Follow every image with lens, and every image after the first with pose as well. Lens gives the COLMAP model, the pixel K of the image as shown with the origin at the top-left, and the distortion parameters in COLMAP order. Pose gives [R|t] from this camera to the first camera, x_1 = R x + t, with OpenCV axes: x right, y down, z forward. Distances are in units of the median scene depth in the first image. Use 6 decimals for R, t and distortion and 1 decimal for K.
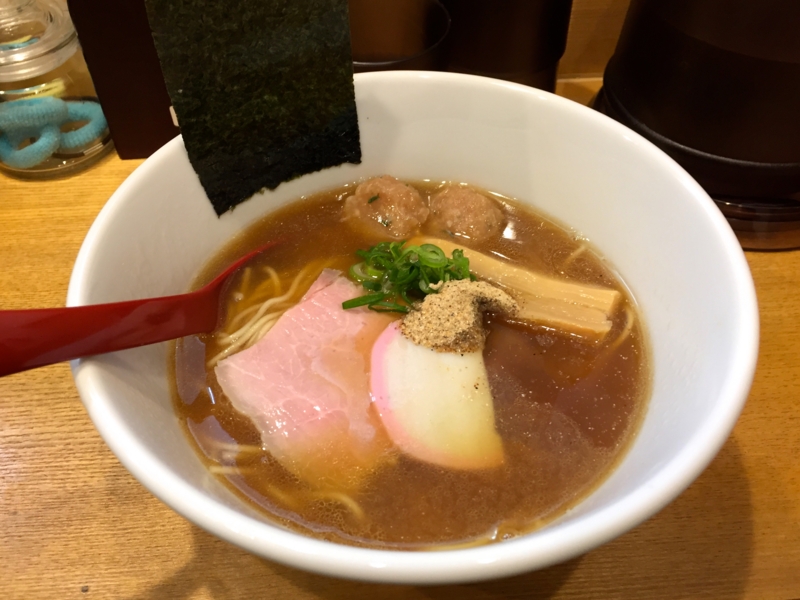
lens RADIAL K [[681.0, 0, 425.0], [0, 681.0, 324.6], [0, 0, 1]] dist [-0.003763, -0.001037]
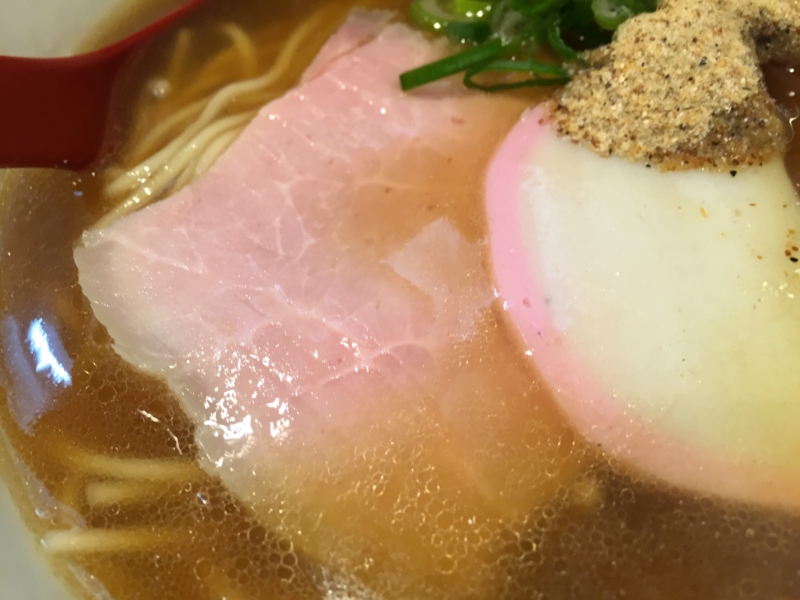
lens RADIAL K [[687.9, 0, 401.8], [0, 687.9, 279.1], [0, 0, 1]] dist [0.129303, -0.290777]
pose [[0.988598, -0.063993, -0.136304, -0.073227], [0.074515, 0.994505, 0.073539, 0.059568], [0.130849, -0.082858, 0.987934, 0.594209]]
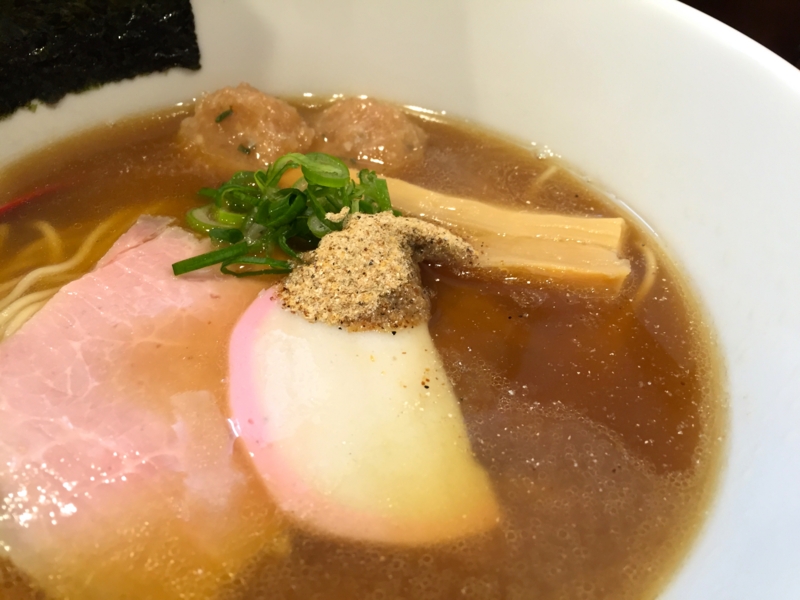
lens RADIAL K [[672.5, 0, 400.0], [0, 672.5, 300.0], [0, 0, 1]] dist [0.043451, -0.089616]
pose [[0.988435, -0.084010, 0.126248, -0.008938], [0.097308, 0.989894, -0.103151, 0.074549], [-0.116307, 0.114243, 0.986621, 0.439763]]
